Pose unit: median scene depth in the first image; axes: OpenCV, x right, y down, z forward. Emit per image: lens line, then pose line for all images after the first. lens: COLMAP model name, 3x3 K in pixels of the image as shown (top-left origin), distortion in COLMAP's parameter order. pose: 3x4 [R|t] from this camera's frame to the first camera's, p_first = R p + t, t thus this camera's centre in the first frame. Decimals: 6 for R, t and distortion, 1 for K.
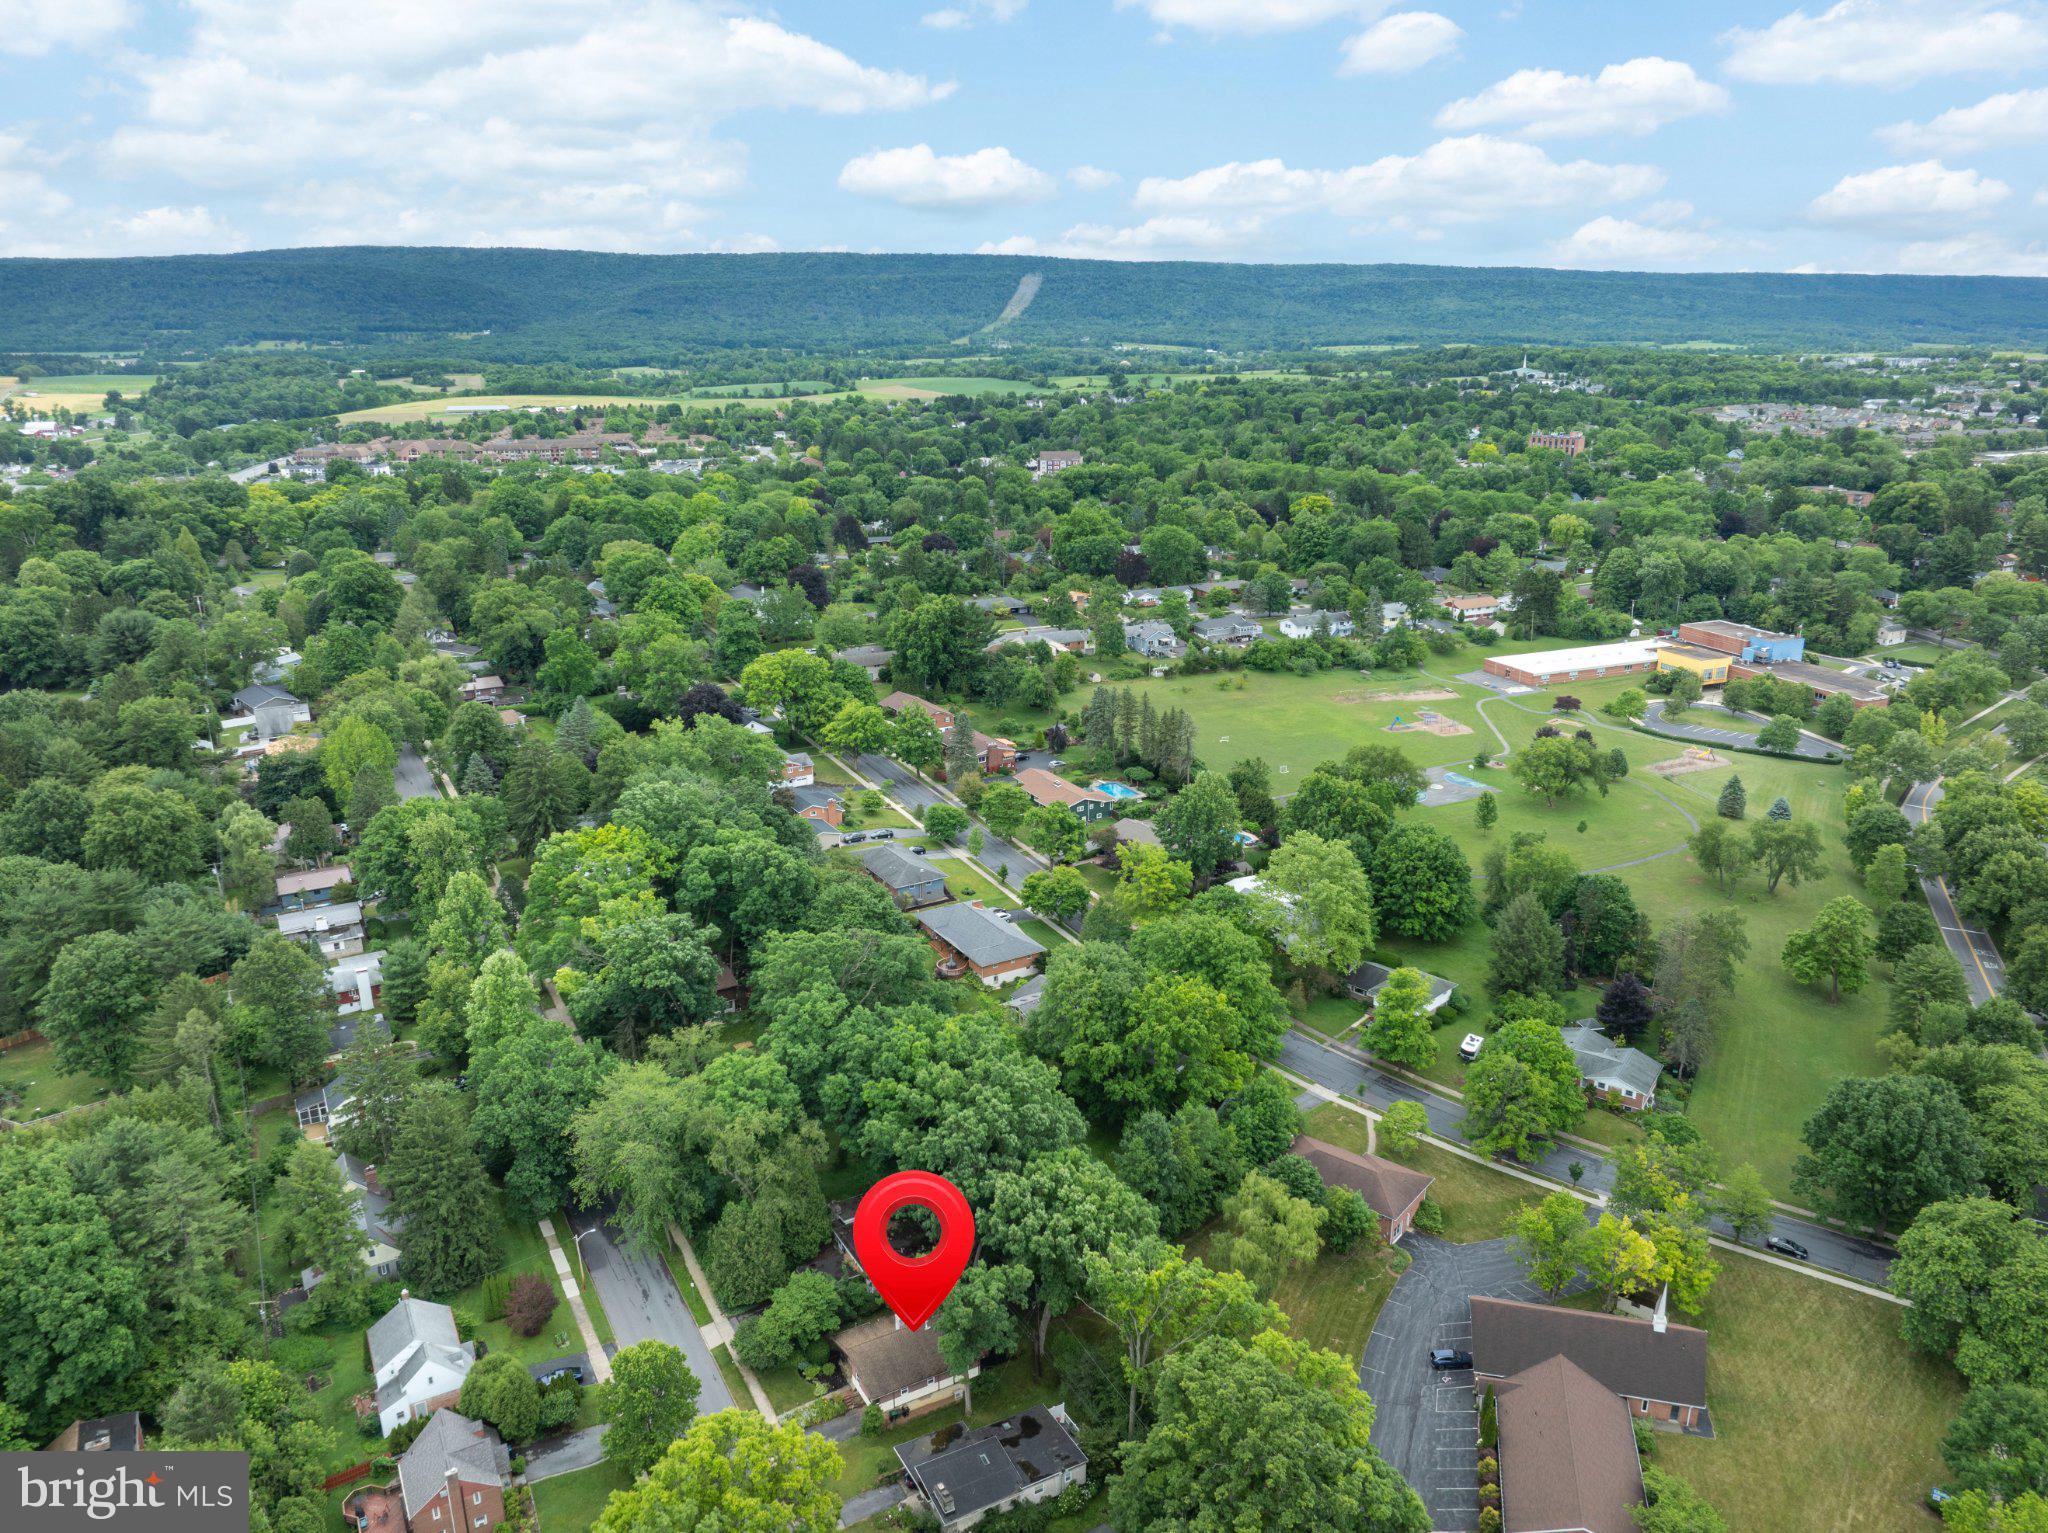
lens RADIAL K [[1453.1, 0, 1026.2], [0, 1453.1, 768.5], [0, 0, 1]] dist [-0.041754, 0.006991]
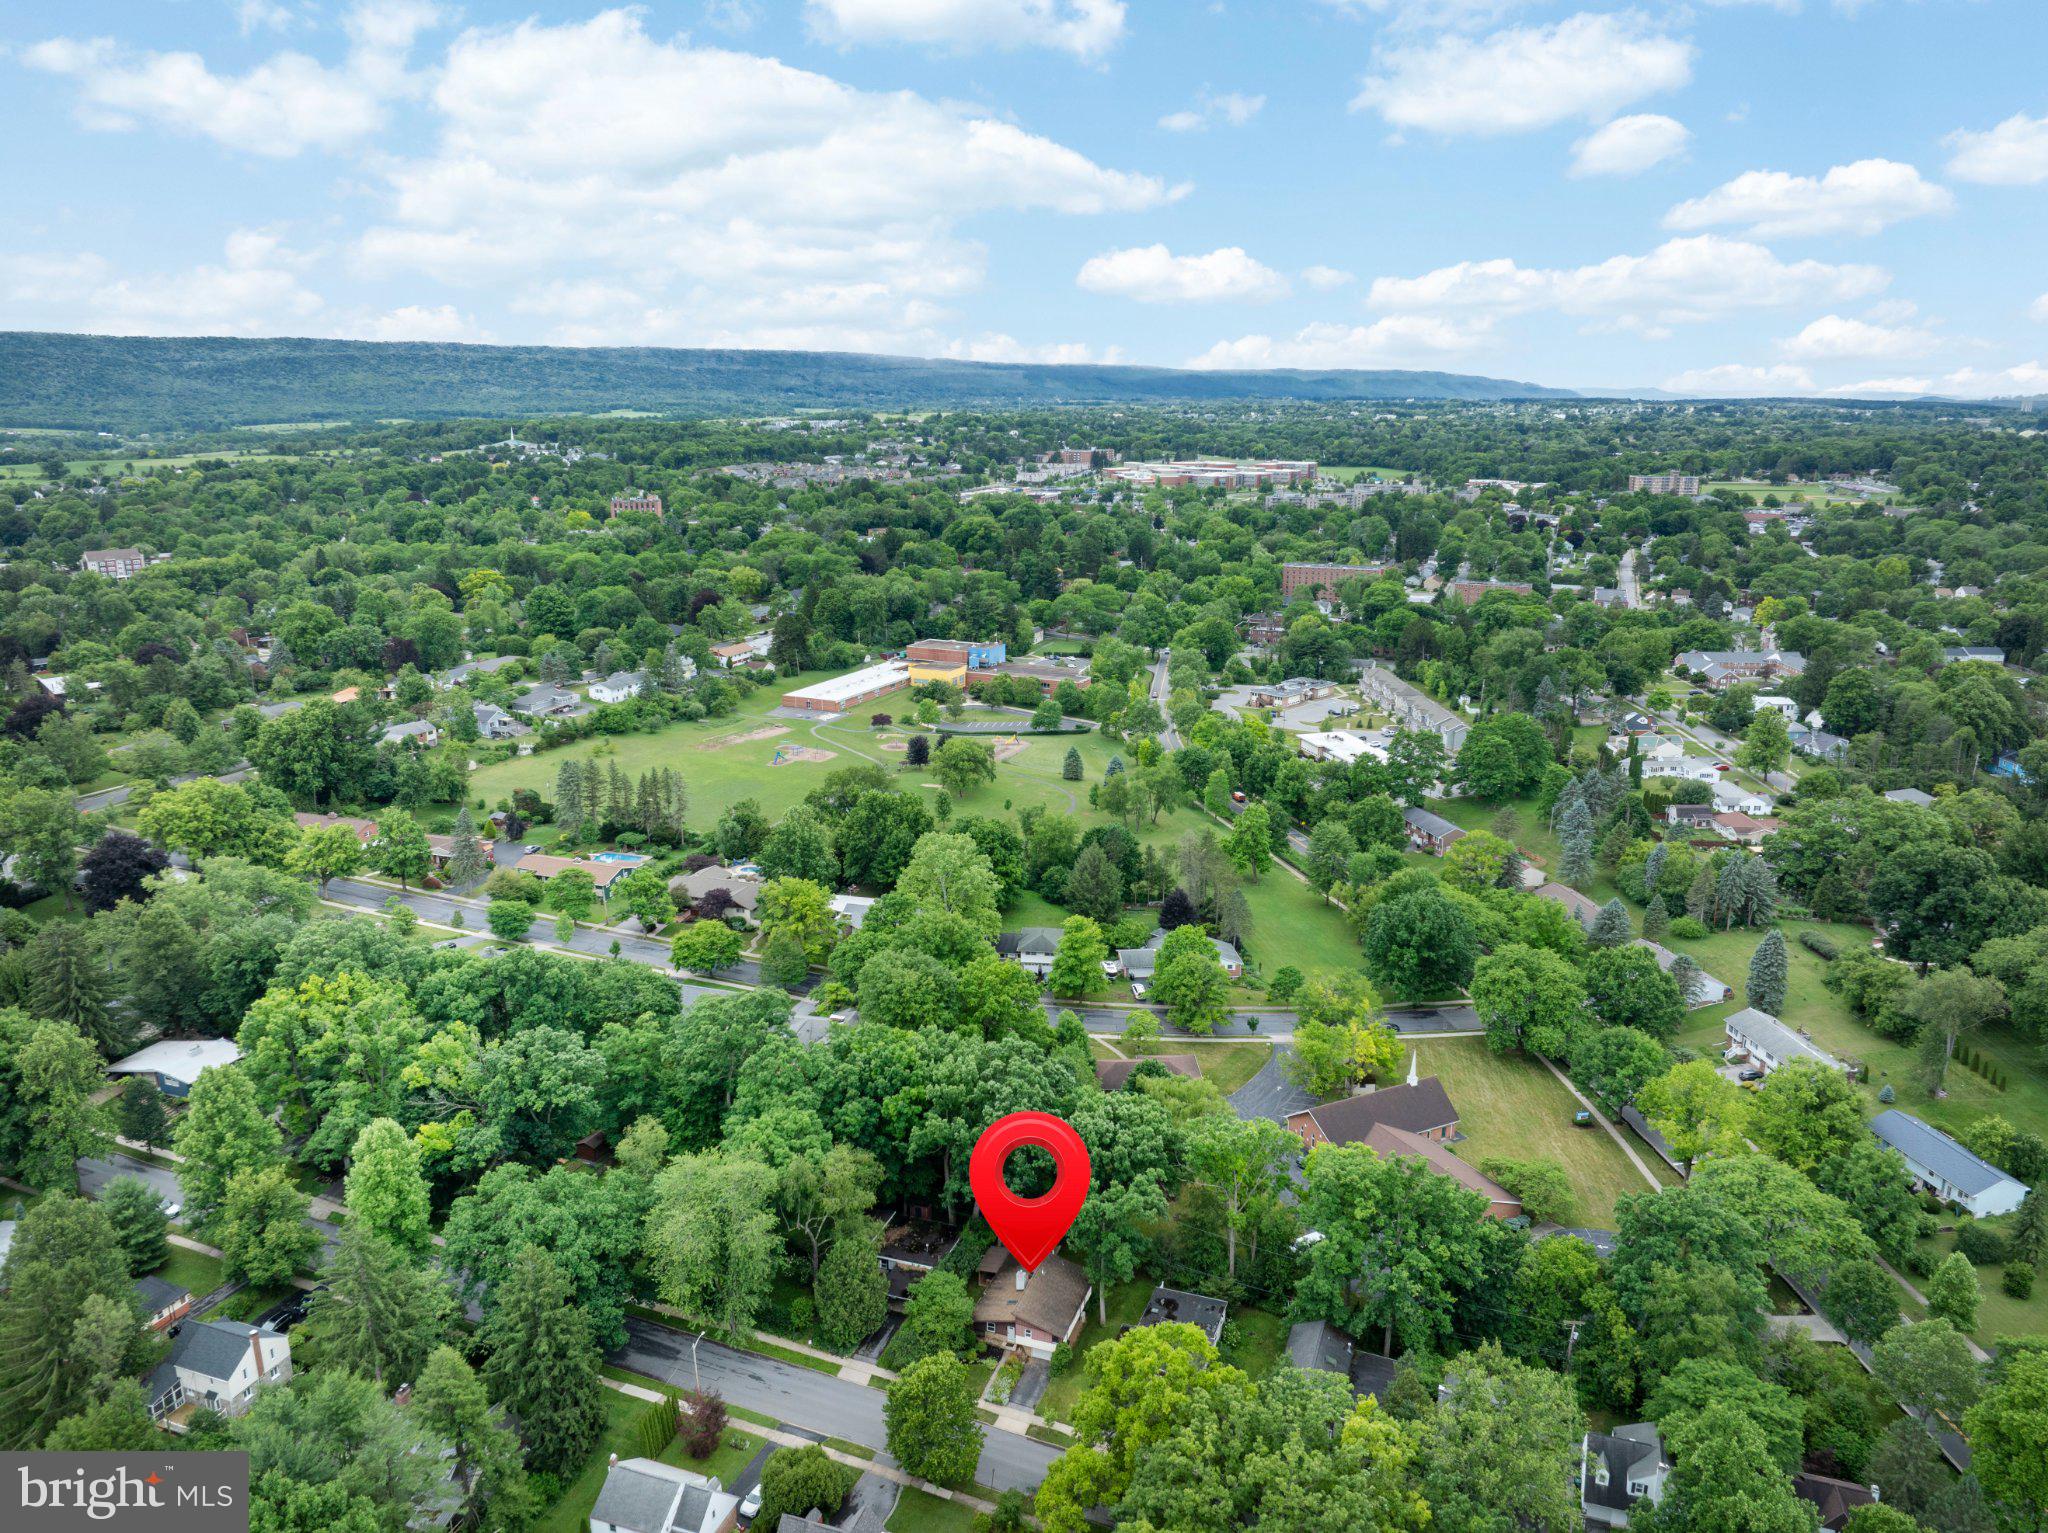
lens RADIAL K [[1453.1, 0, 1016.1], [0, 1453.1, 747.6], [0, 0, 1]] dist [-0.041754, 0.006991]
pose [[0.759257, -0.155180, 0.632019, -0.271370], [0.193162, 0.981127, 0.008847, -0.012115], [-0.621464, 0.115365, 0.774903, 0.029805]]
